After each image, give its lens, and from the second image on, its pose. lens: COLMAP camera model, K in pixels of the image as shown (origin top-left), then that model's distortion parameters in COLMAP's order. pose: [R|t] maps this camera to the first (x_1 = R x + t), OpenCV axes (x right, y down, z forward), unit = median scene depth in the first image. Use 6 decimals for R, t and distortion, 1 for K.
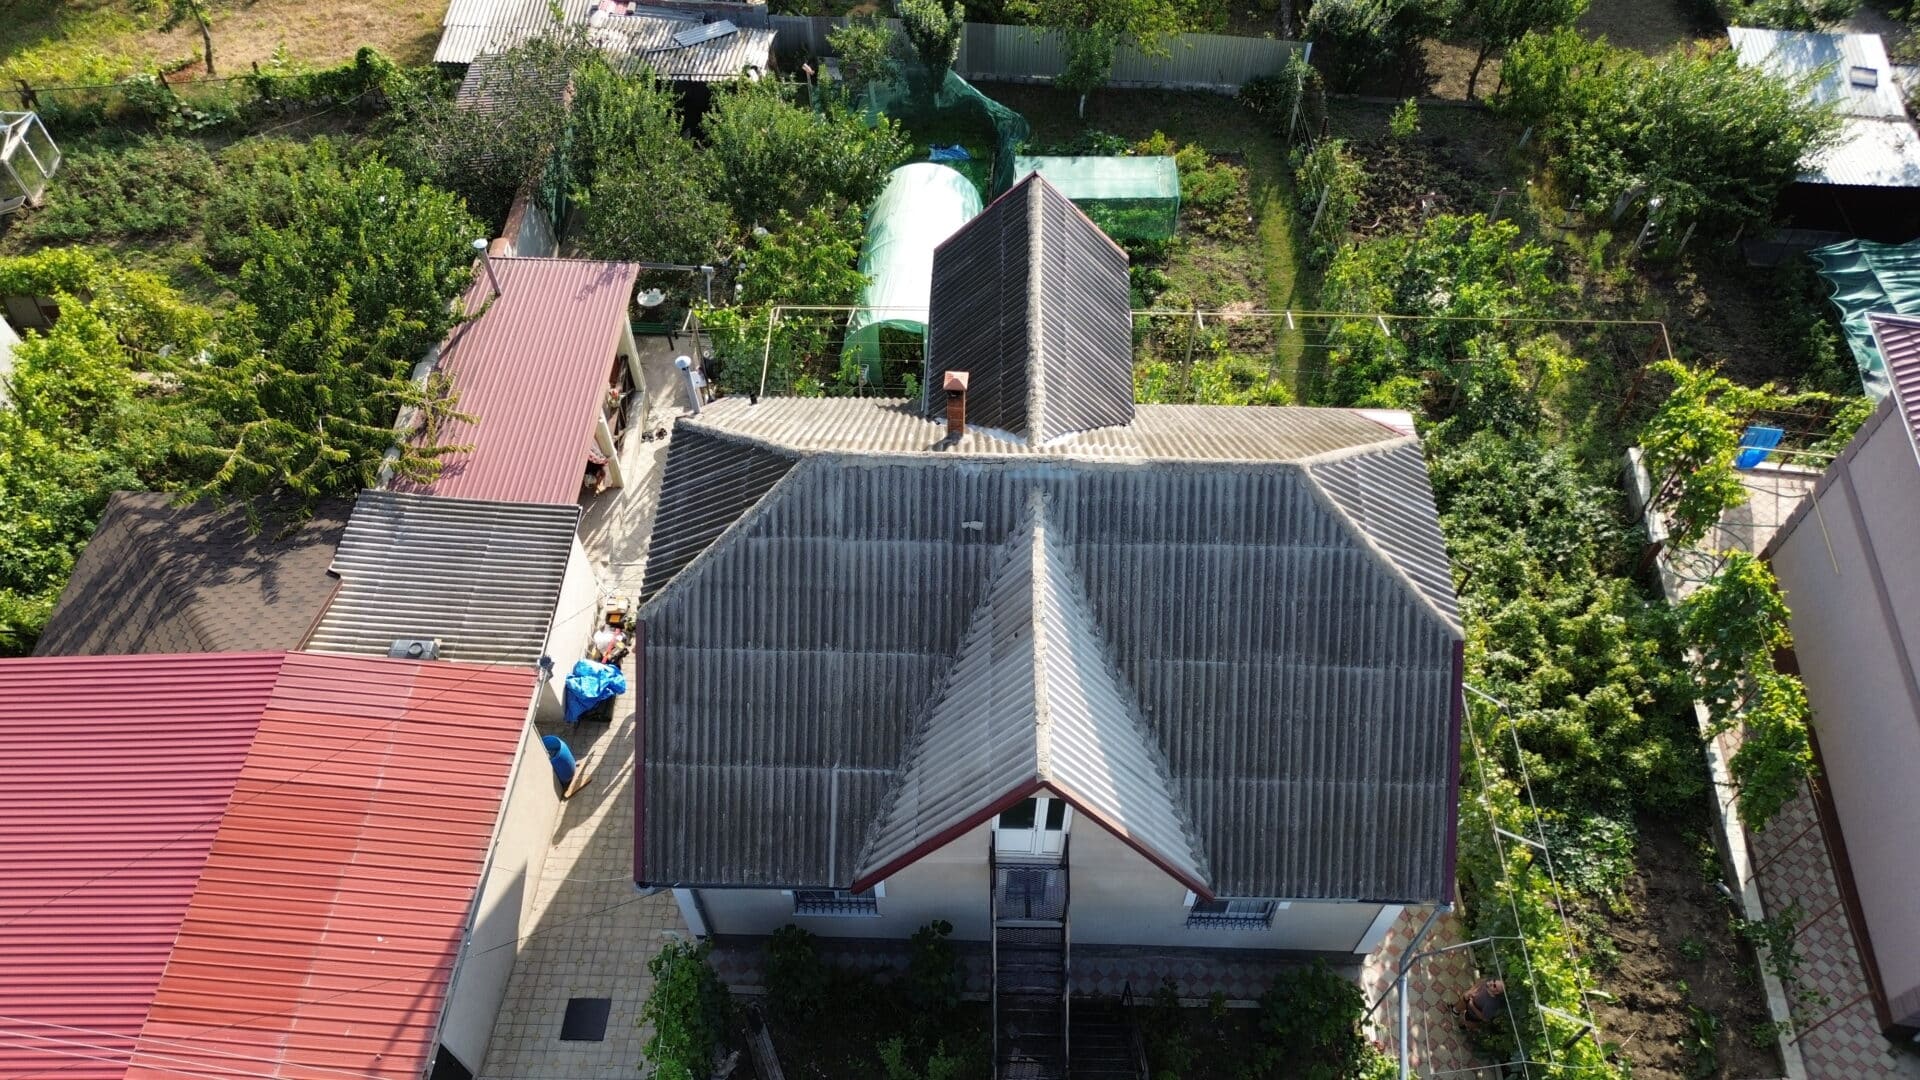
lens RADIAL K [[1379.3, 0, 958.2], [0, 1379.3, 528.5], [0, 0, 1]] dist [0.082814, -0.083817]
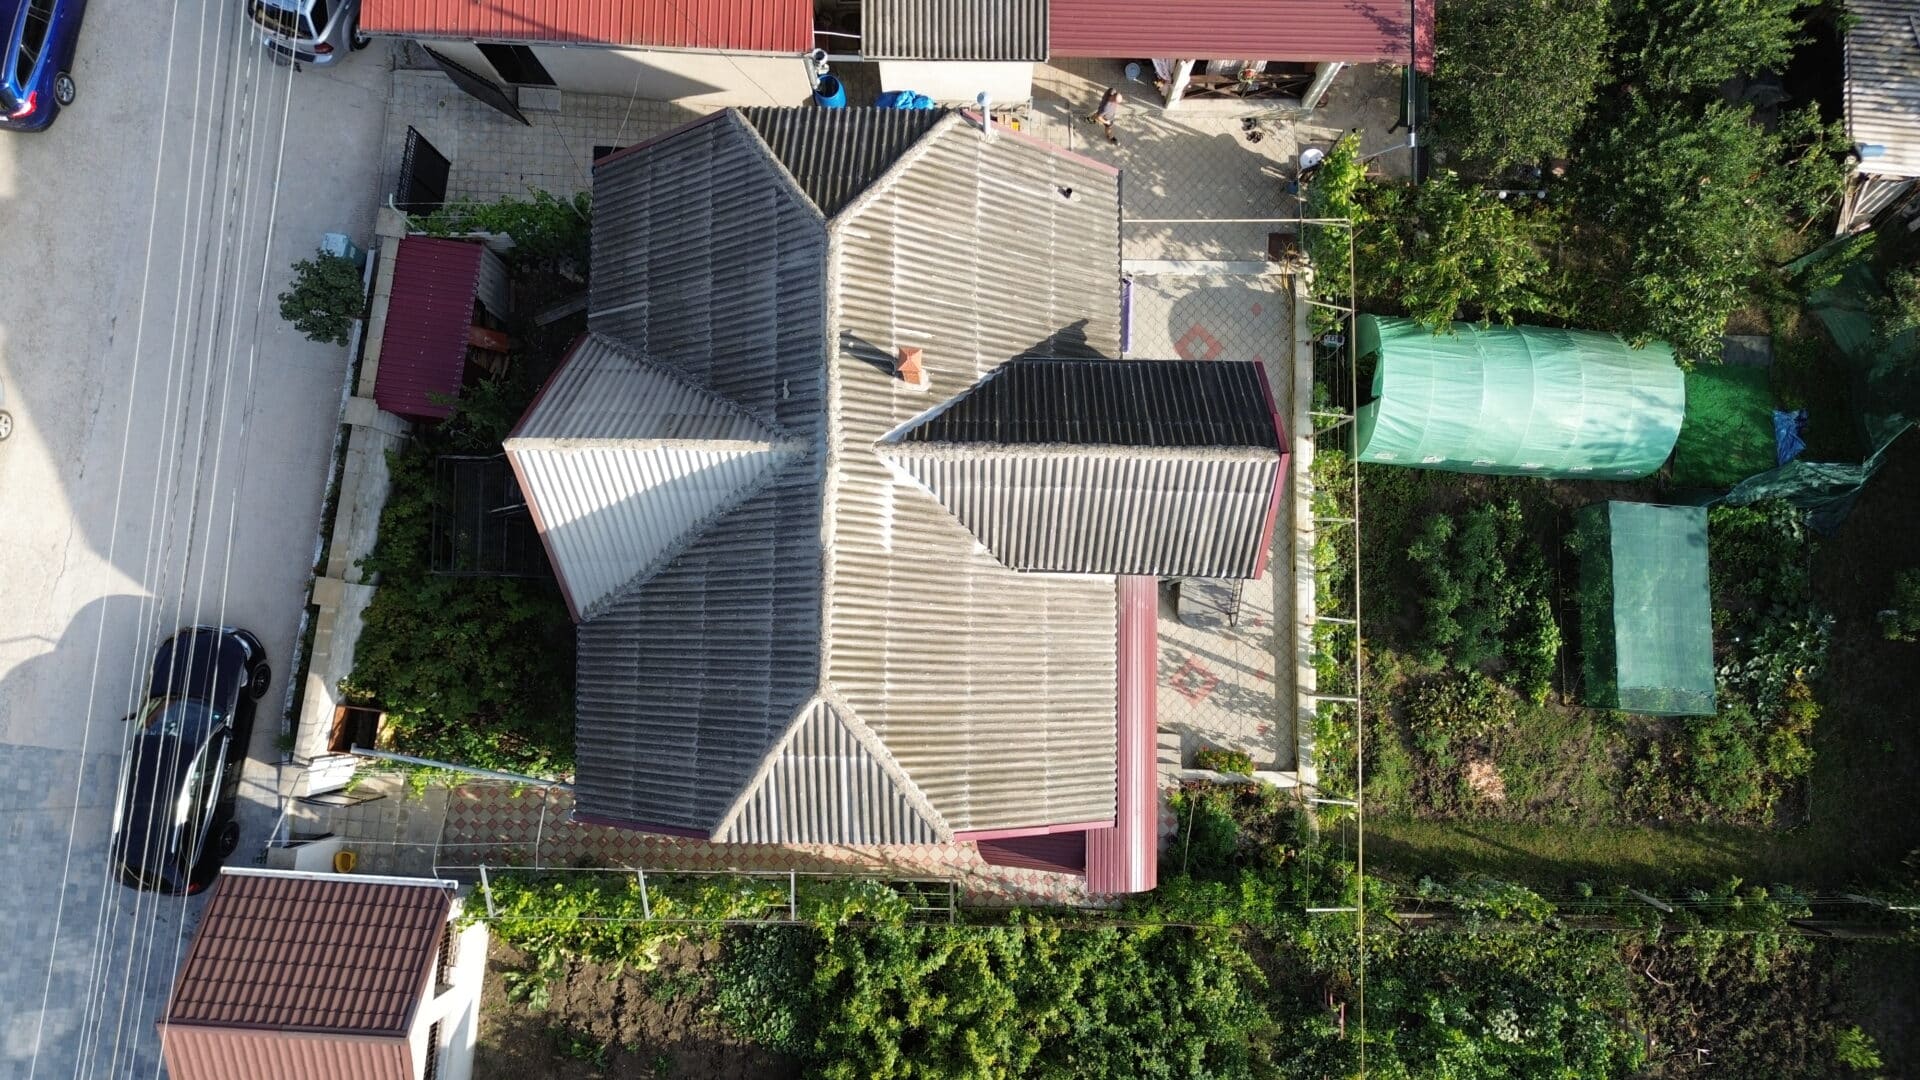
lens RADIAL K [[1379.3, 0, 958.2], [0, 1379.3, 528.5], [0, 0, 1]] dist [0.082814, -0.083817]
pose [[0.011695, 0.995755, -0.091298, 0.168280], [-0.790381, 0.065134, 0.609144, -0.583667], [0.612504, 0.065036, 0.787787, 0.183422]]
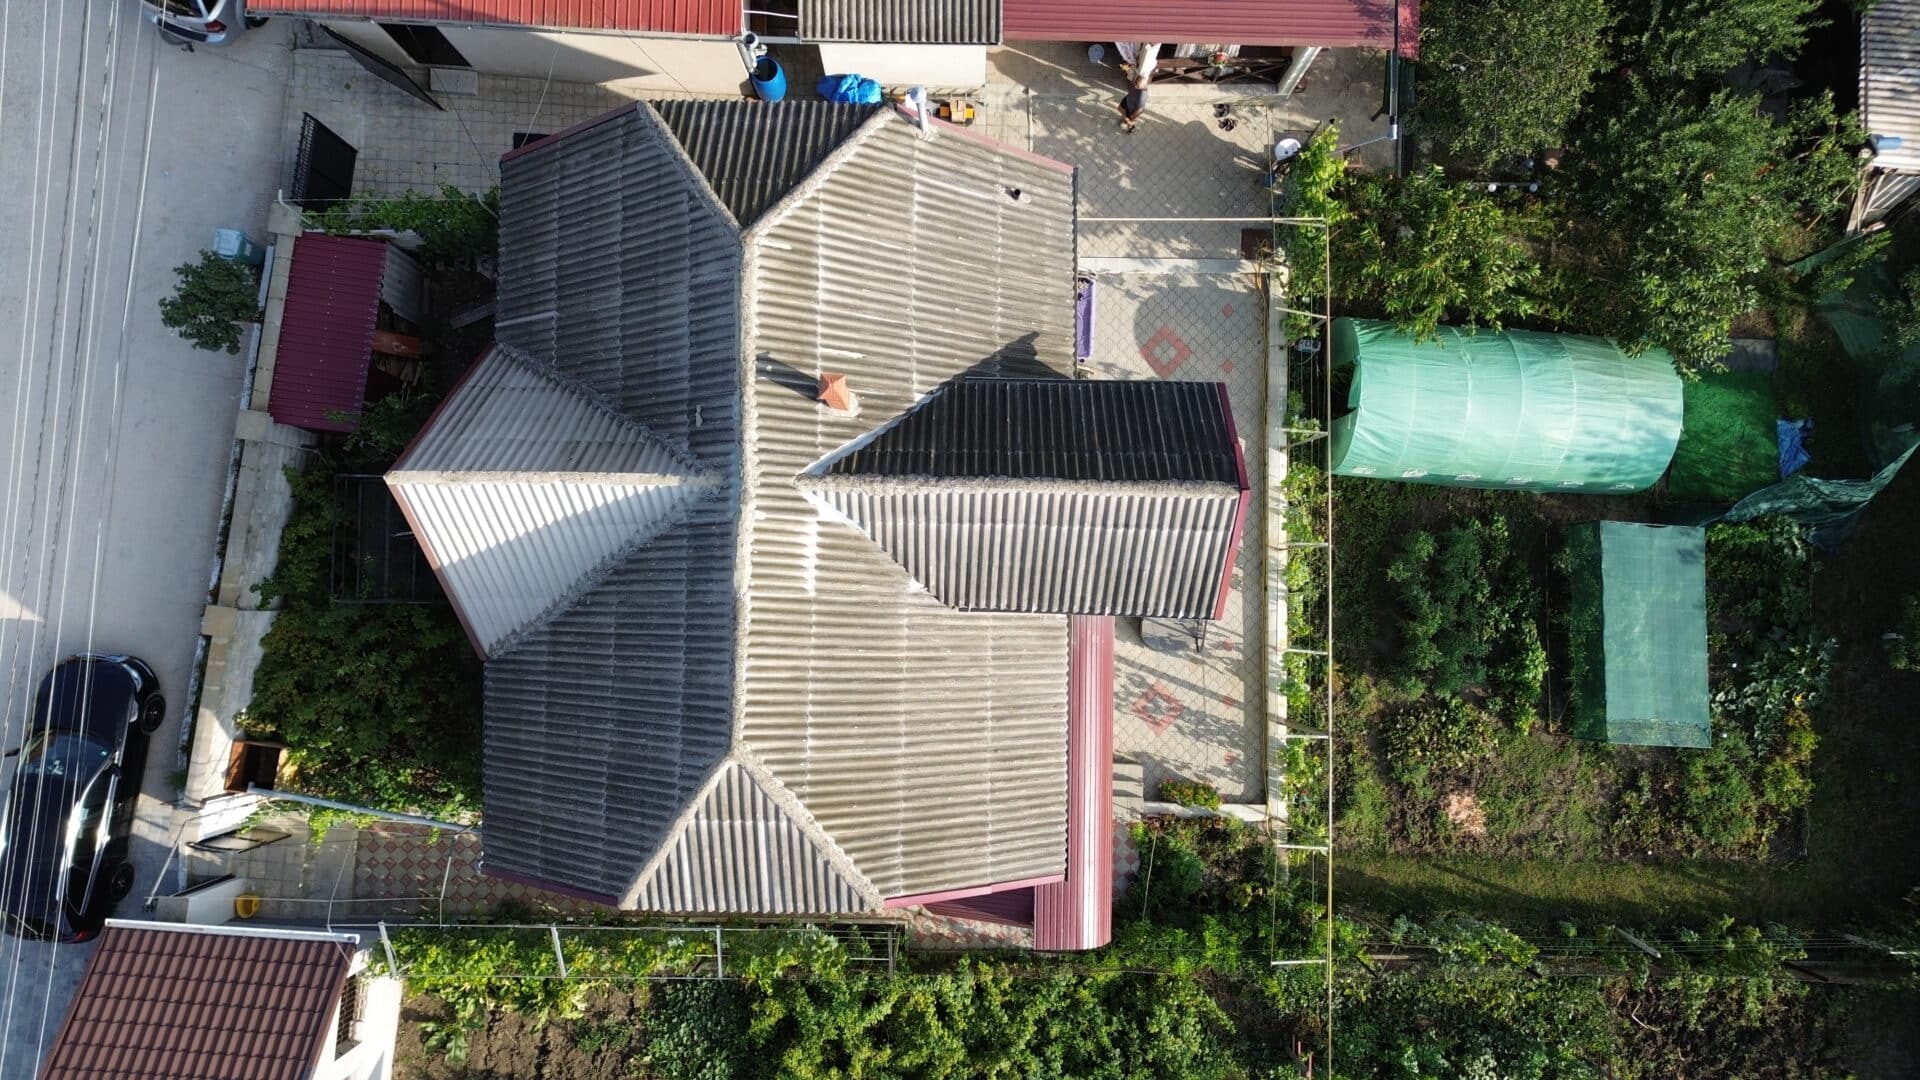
lens RADIAL K [[1374.6, 0, 960.8], [0, 1374.6, 529.1], [0, 0, 1]] dist [0.081441, -0.081267]
pose [[0.010101, 0.998081, -0.061097, 0.116771], [-0.792899, 0.045223, 0.607673, -0.569389], [0.609270, 0.042306, 0.791834, 0.262724]]
